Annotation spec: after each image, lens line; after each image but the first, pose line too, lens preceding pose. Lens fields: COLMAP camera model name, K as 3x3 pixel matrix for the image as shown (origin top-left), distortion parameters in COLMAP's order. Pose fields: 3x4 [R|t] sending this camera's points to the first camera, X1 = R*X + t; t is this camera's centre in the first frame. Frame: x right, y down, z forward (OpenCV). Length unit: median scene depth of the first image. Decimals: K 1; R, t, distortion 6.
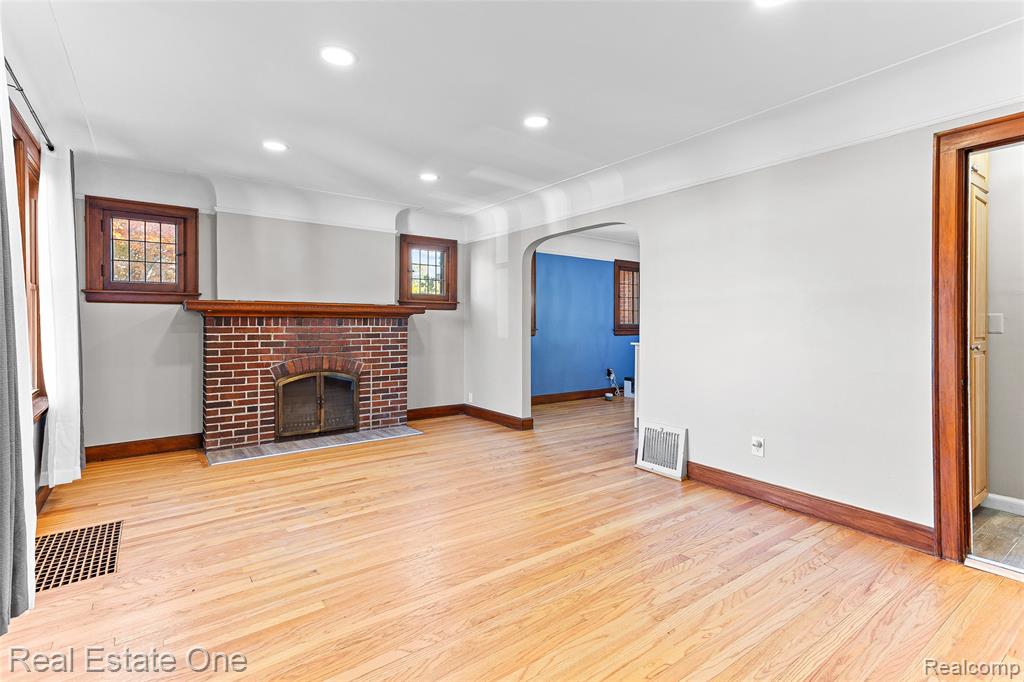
lens RADIAL K [[485.1, 0, 514.6], [0, 485.1, 323.7], [0, 0, 1]] dist [0.025485, 0.000748]
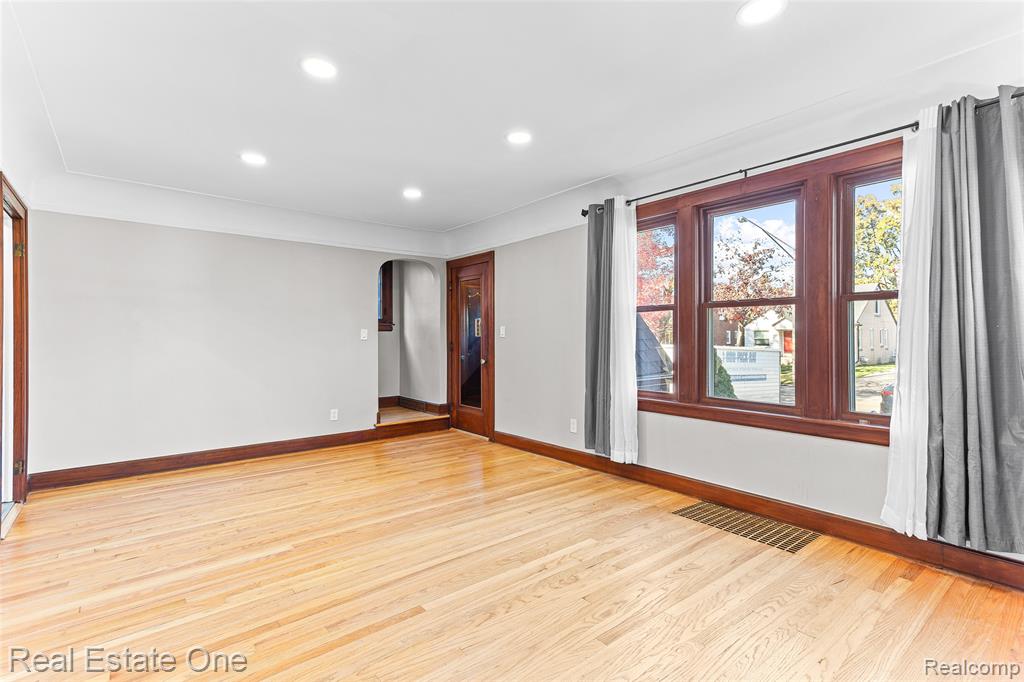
lens RADIAL K [[485.1, 0, 508.3], [0, 485.1, 334.7], [0, 0, 1]] dist [0.025485, 0.000748]
pose [[-0.999644, 0.000440, -0.026663, -0.151192], [0.000666, 0.999964, -0.008466, 0.000611], [0.026658, -0.008481, -0.999609, 1.182734]]
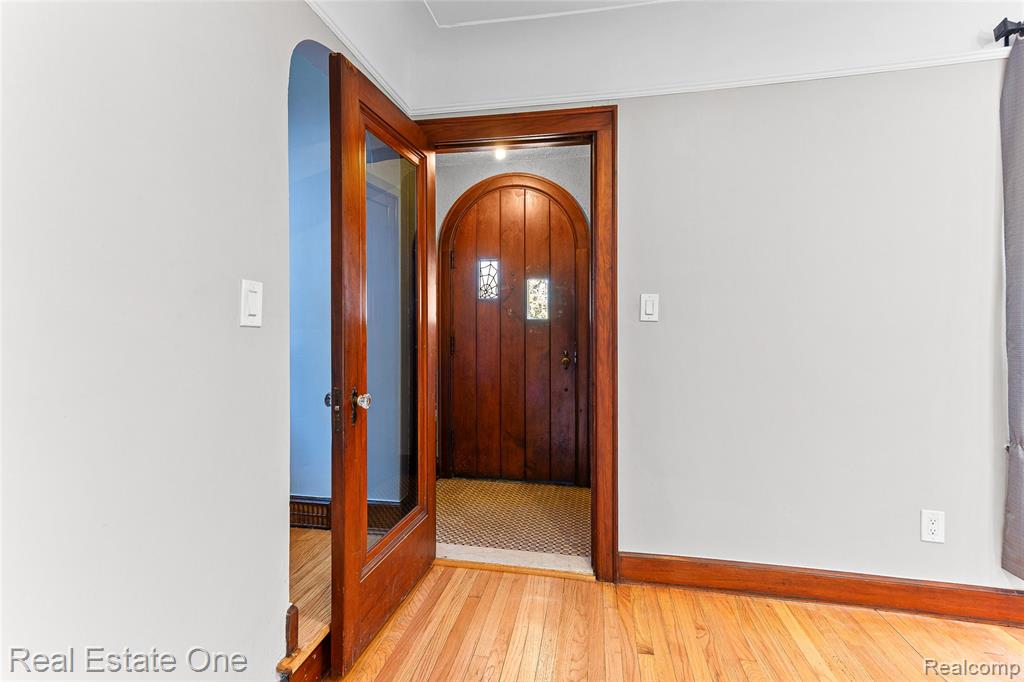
lens RADIAL K [[485.1, 0, 510.2], [0, 485.1, 317.2], [0, 0, 1]] dist [0.025485, 0.000748]
pose [[-0.727462, -0.013337, -0.686018, 0.252067], [-0.002551, 0.999857, -0.016733, 0.001880], [0.686143, -0.010422, -0.727392, 0.289907]]
